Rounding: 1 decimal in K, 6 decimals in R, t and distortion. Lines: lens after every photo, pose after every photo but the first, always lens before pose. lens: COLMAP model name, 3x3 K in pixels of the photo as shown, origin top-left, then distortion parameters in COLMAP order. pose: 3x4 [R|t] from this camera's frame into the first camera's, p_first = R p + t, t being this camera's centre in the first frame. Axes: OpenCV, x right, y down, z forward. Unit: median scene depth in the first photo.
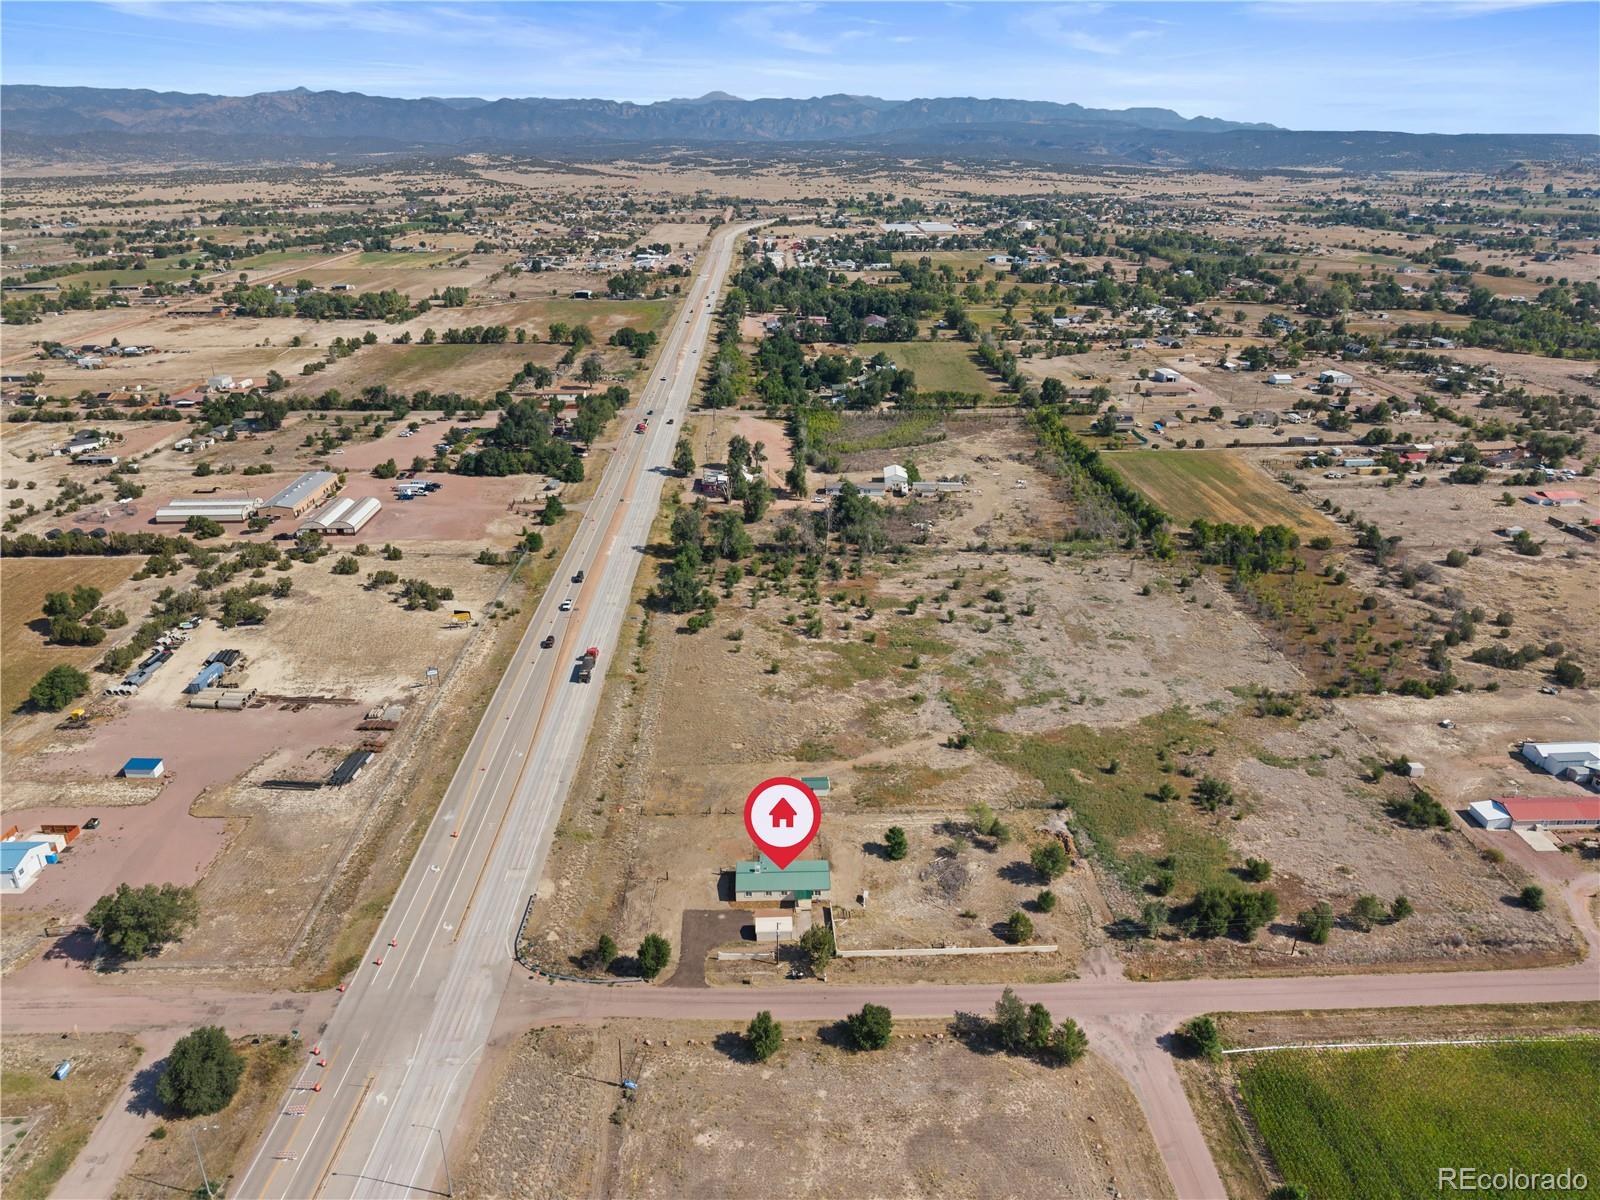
lens RADIAL K [[1072.2, 0, 802.8], [0, 1072.2, 597.4], [0, 0, 1]] dist [0.037036, -0.040723]
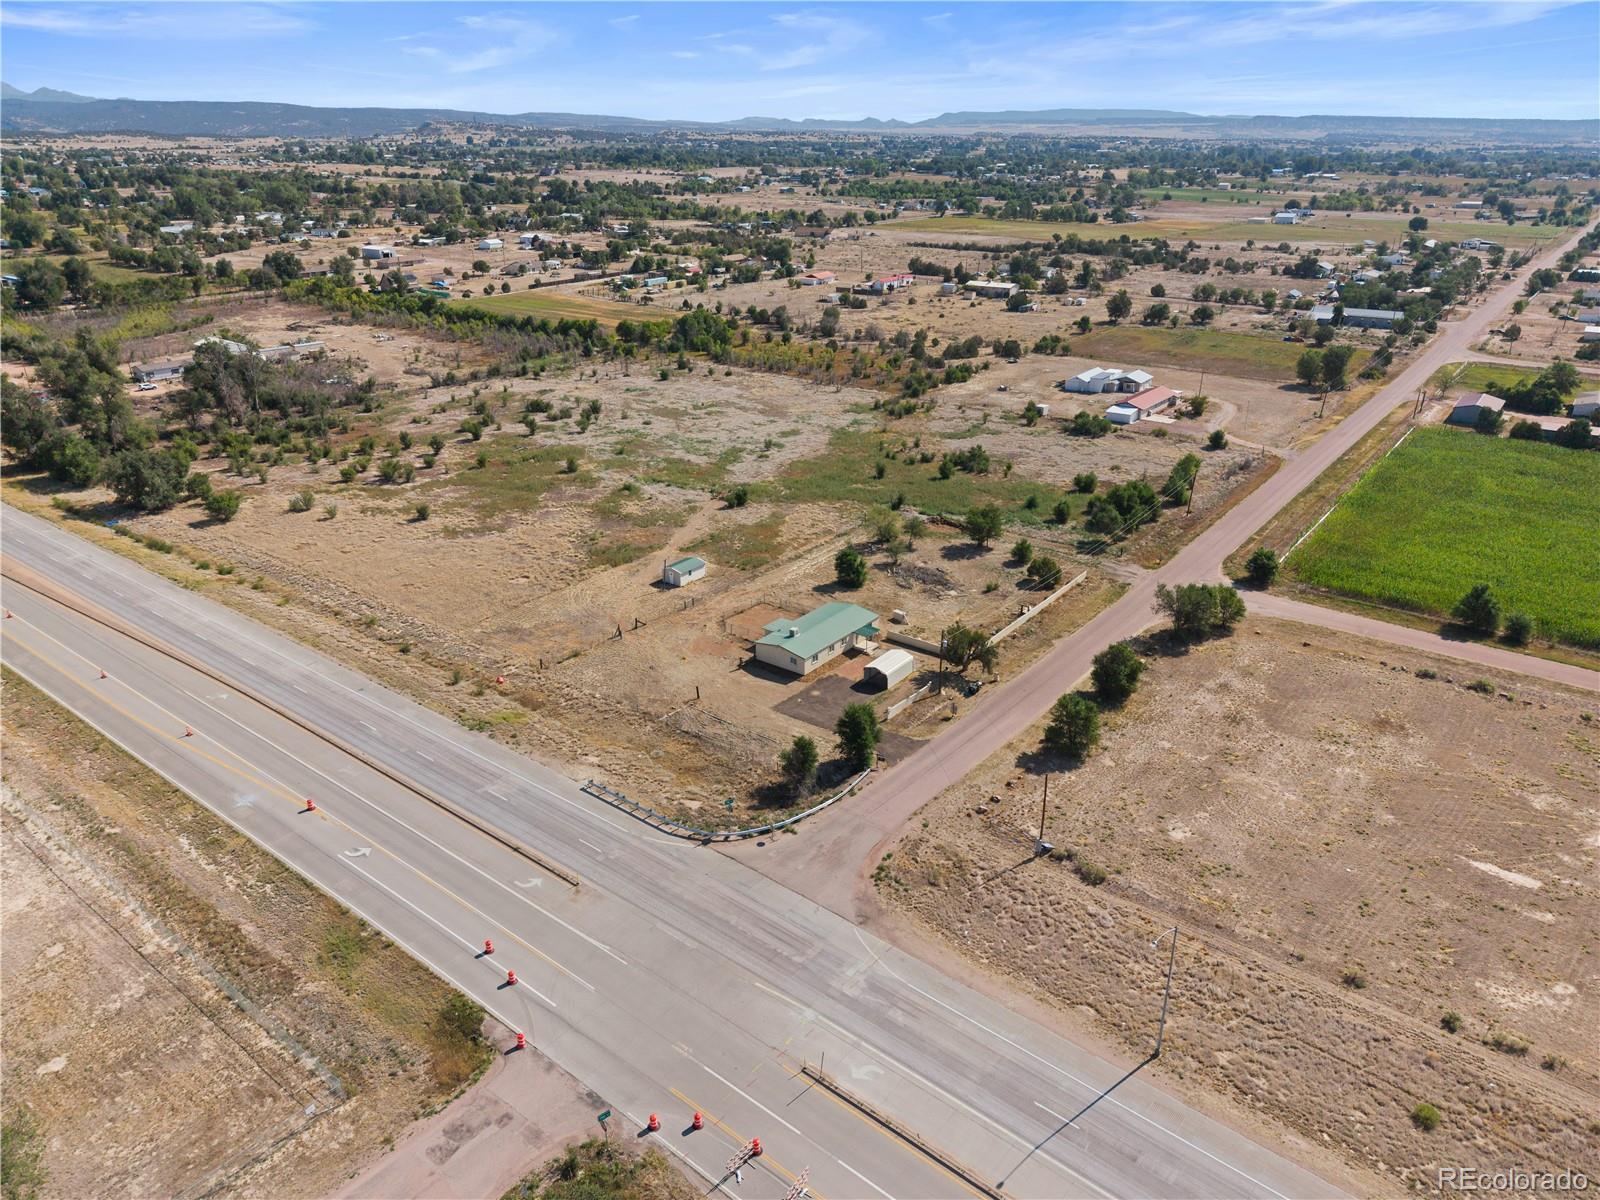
lens RADIAL K [[1098.1, 0, 800.0], [0, 1098.1, 600.0], [0, 0, 1]] dist [0.137527, -0.216163]
pose [[0.635323, -0.305130, 0.709409, -0.515971], [0.300576, 0.943896, 0.136801, 0.124418], [-0.711350, 0.126318, 0.691393, 0.453153]]
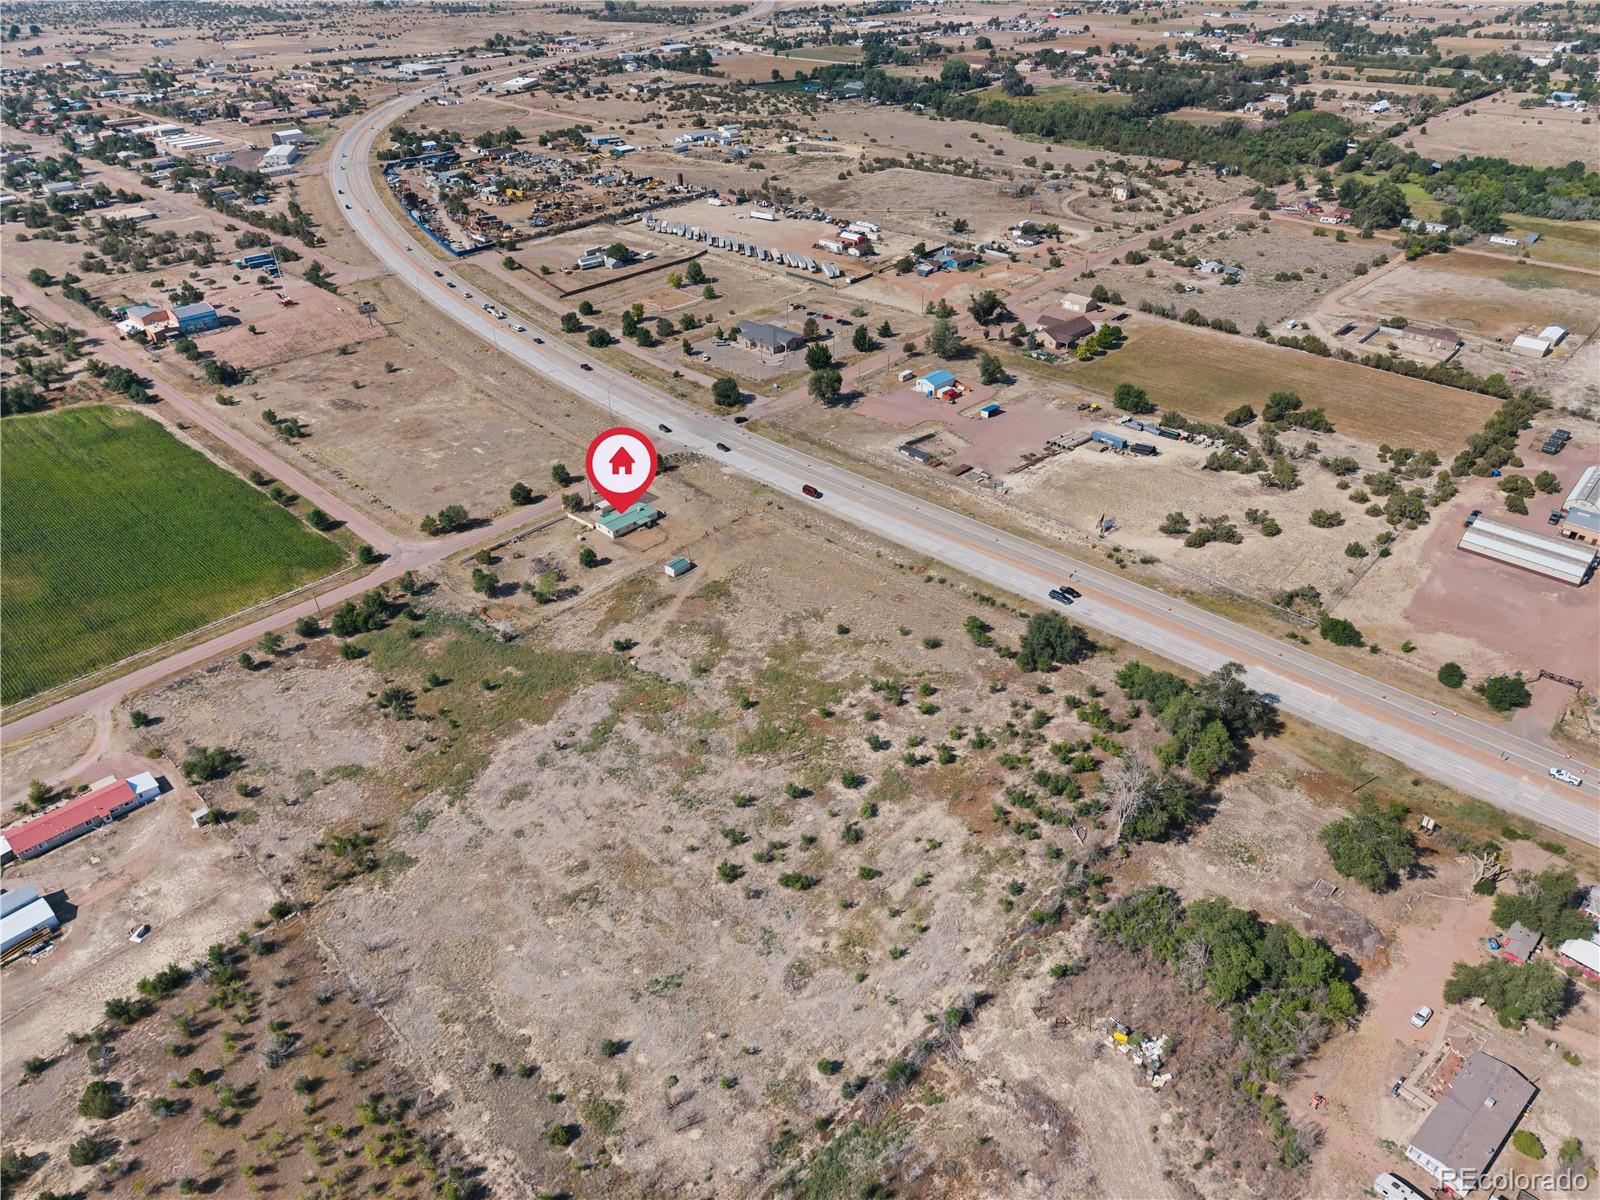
lens RADIAL K [[1066.3, 0, 804.3], [0, 1066.3, 601.6], [0, 0, 1]] dist [0.058382, -0.083178]
pose [[-0.712778, 0.391781, -0.581769, 0.734298], [-0.260678, 0.622064, 0.738297, -0.872699], [0.651148, 0.677897, -0.341265, 1.697460]]
